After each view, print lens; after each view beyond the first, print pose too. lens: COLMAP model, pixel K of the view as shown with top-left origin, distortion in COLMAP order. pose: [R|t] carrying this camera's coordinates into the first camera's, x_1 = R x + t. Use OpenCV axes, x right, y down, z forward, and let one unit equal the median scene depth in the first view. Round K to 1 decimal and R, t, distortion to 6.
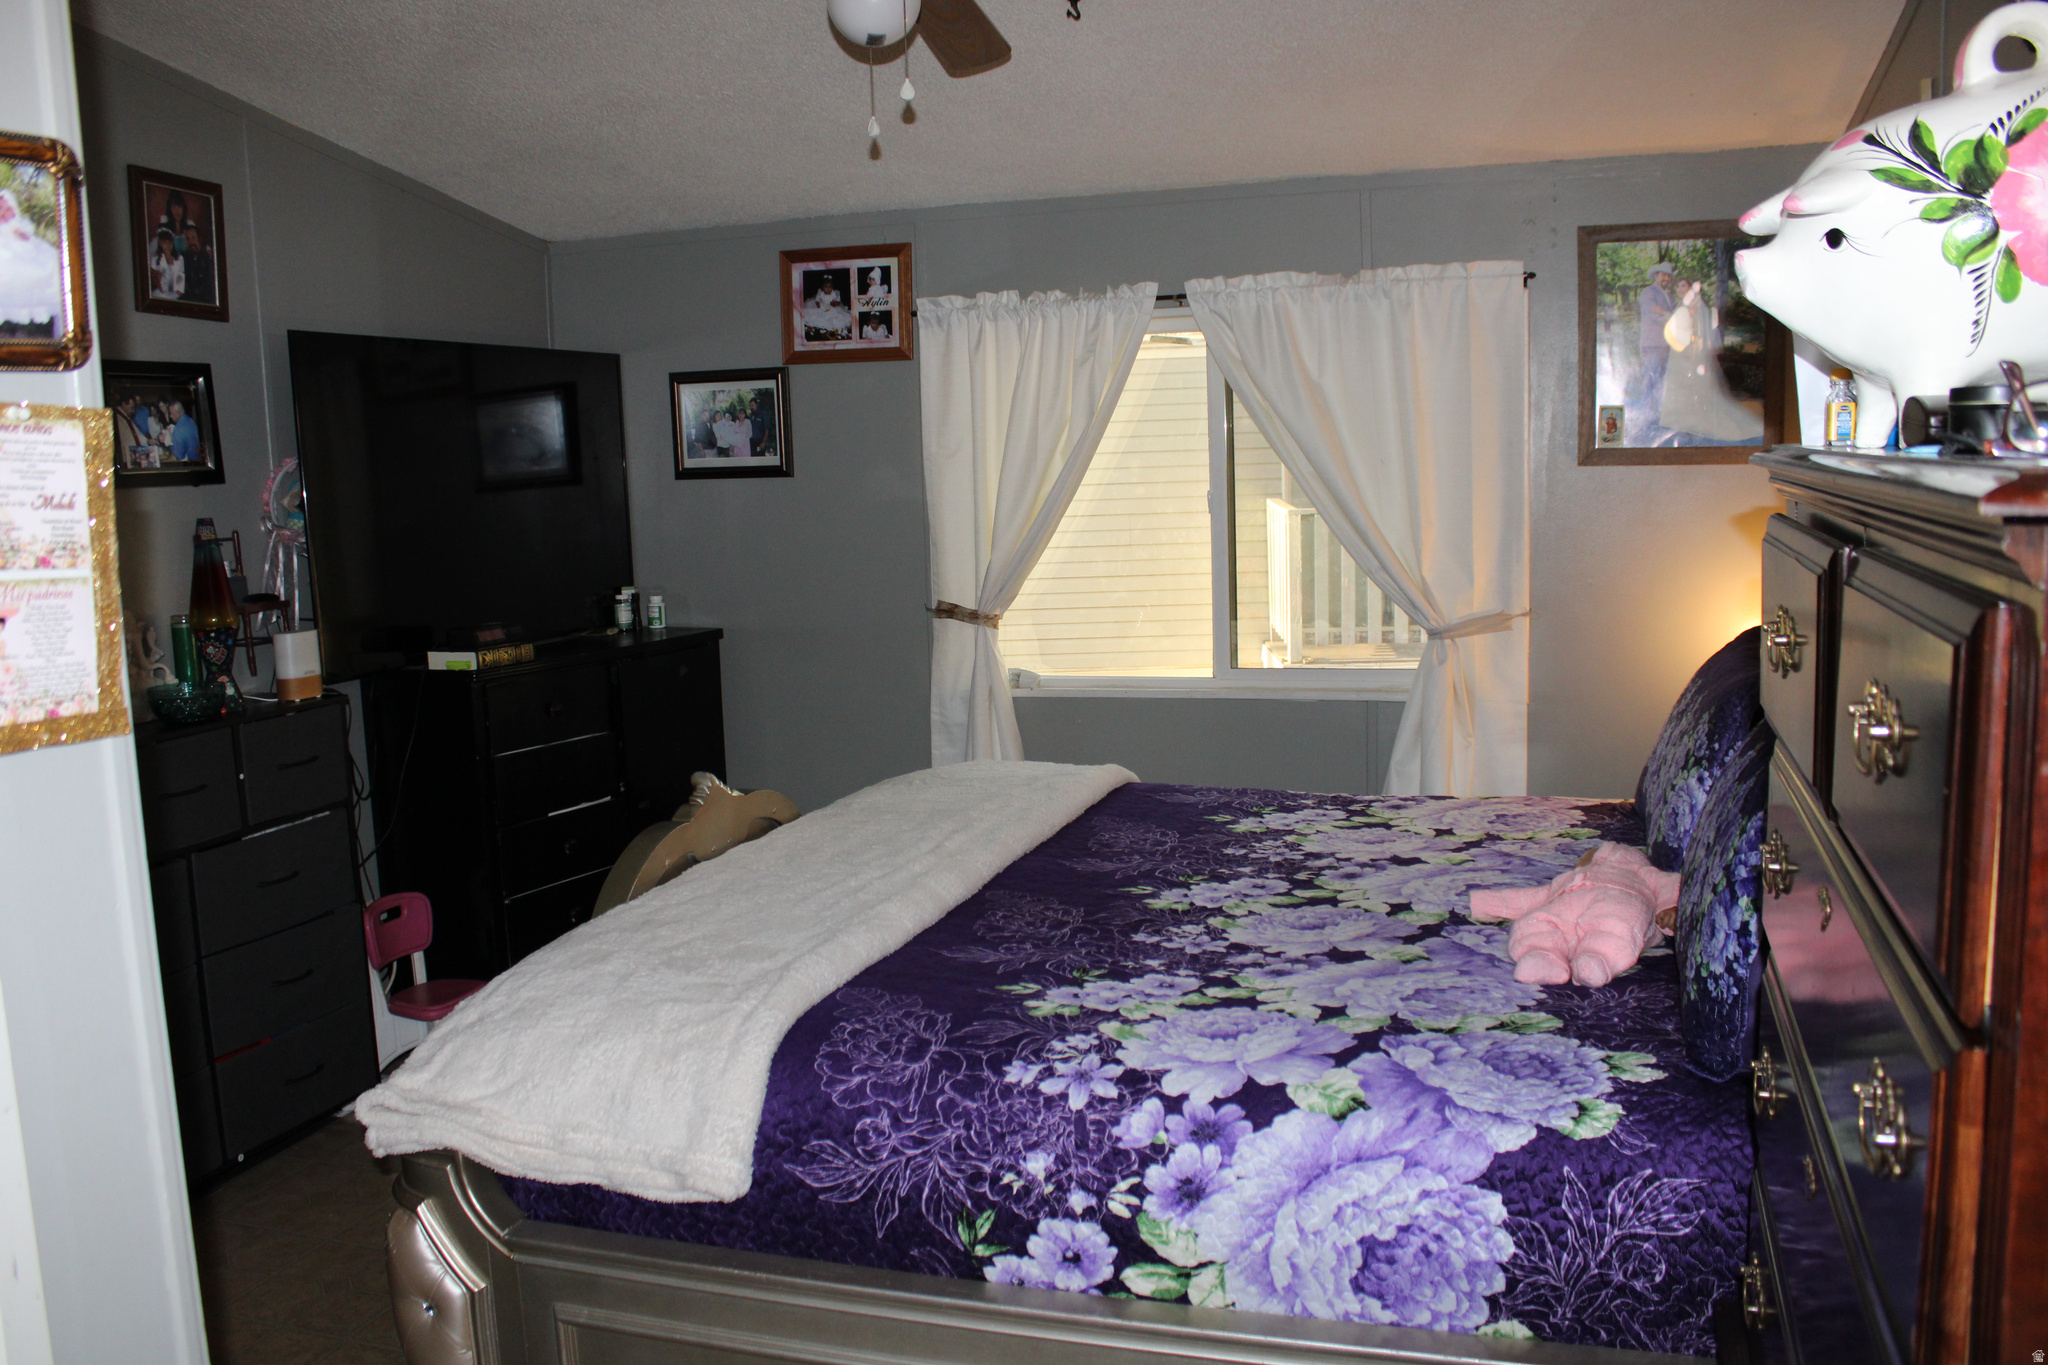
lens RADIAL K [[1726.5, 0, 1024.0], [0, 1726.5, 682.5], [0, 0, 1]] dist [-0.166859, 0.173324]
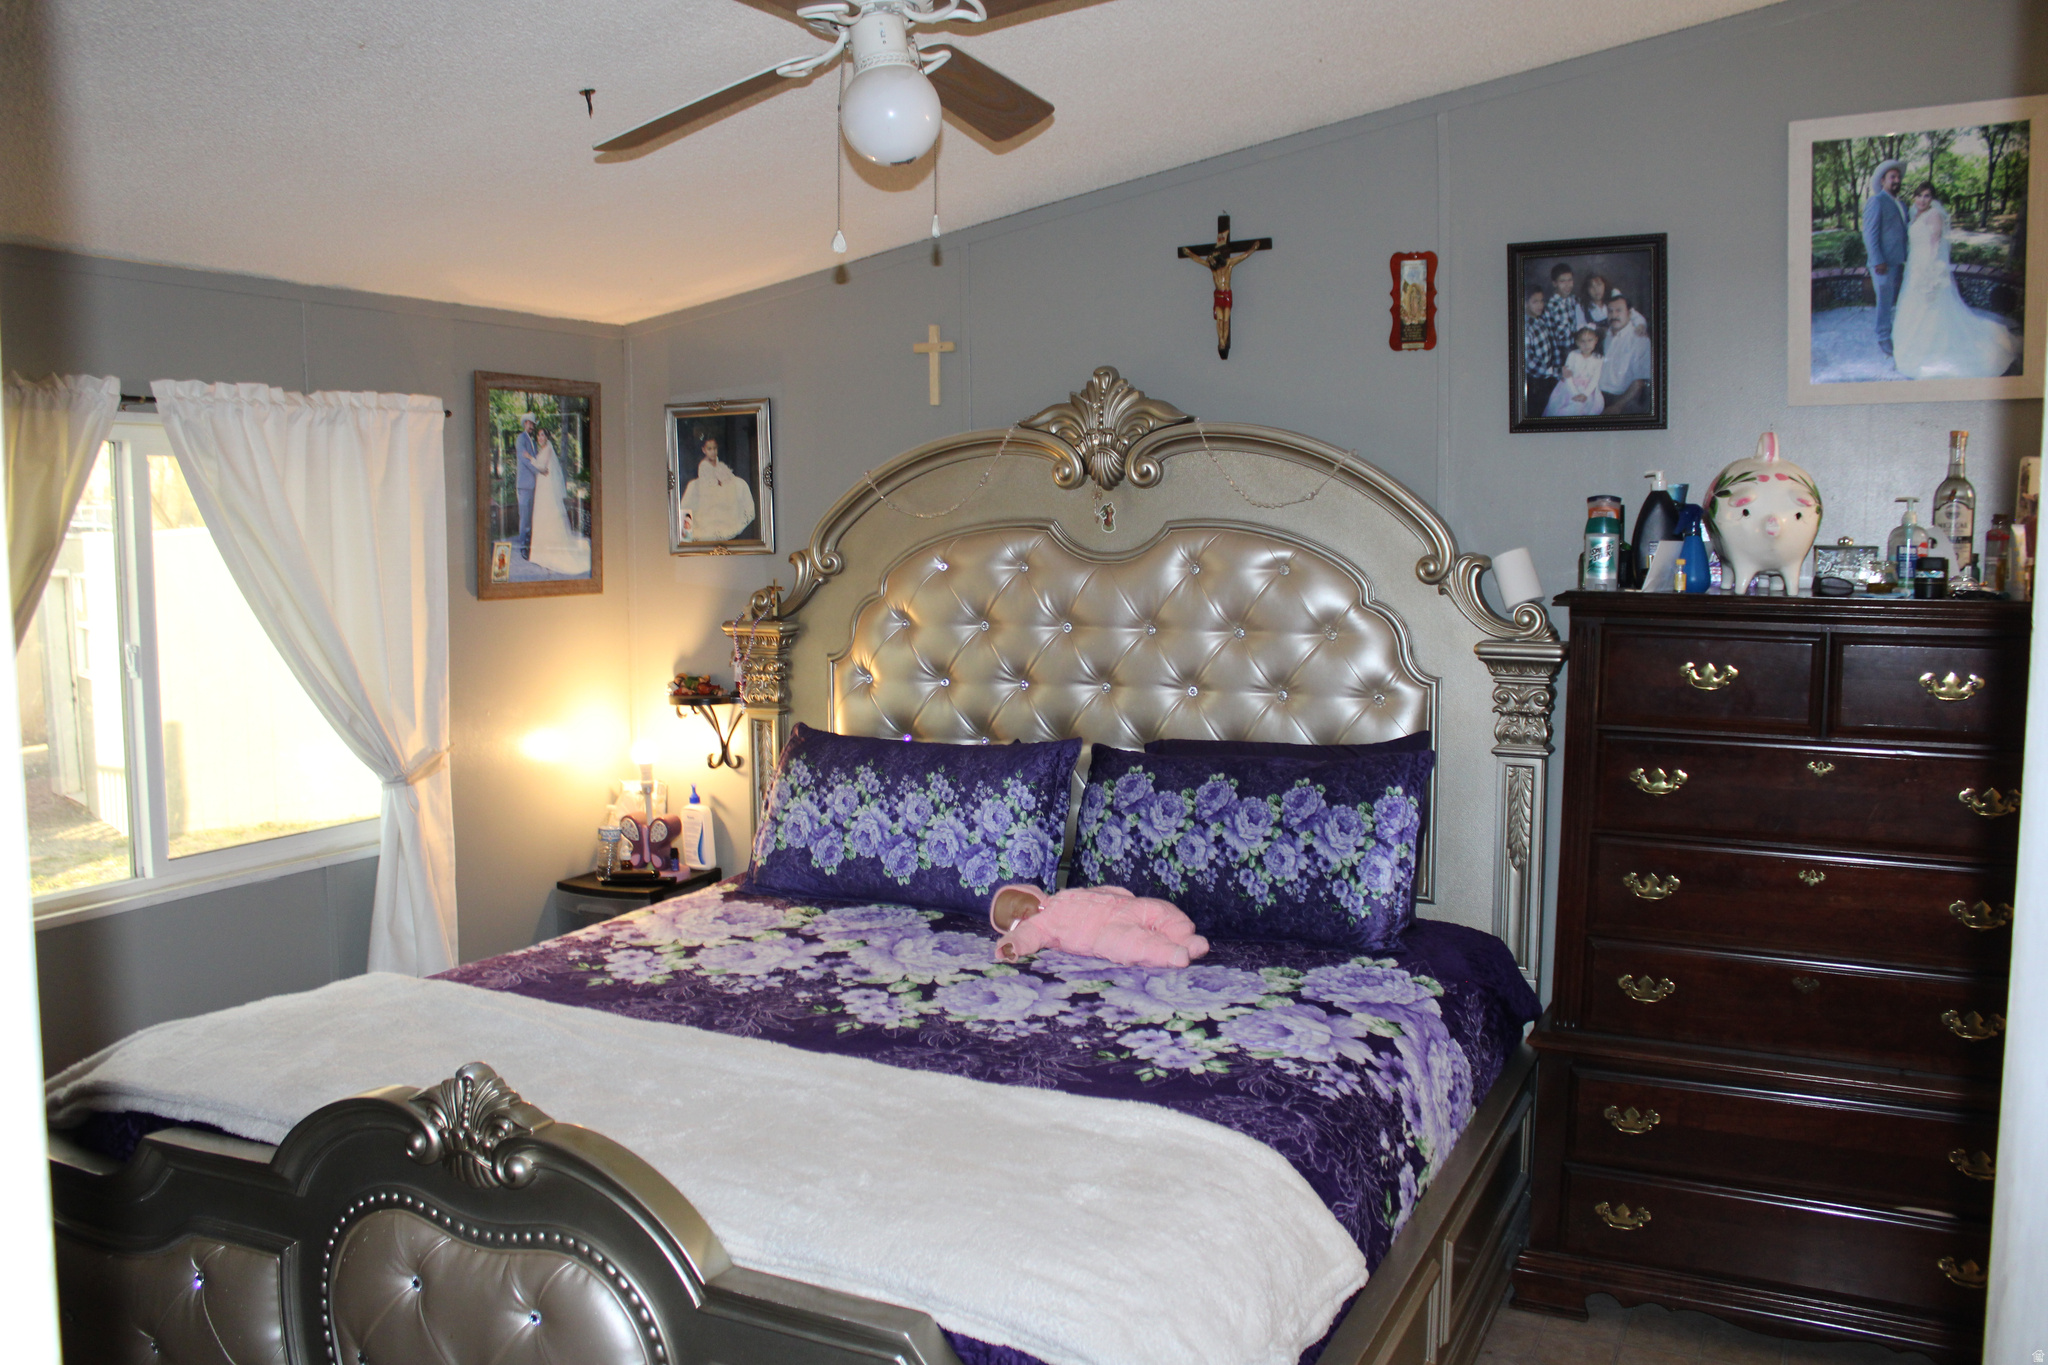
lens RADIAL K [[1743.7, 0, 1024.0], [0, 1743.7, 682.5], [0, 0, 1]] dist [-0.173265, -0.001747]
pose [[0.121308, -0.056748, 0.990991, -1.100515], [0.128905, 0.990811, 0.040958, -0.128778], [-0.984209, 0.122775, 0.127509, 0.901636]]
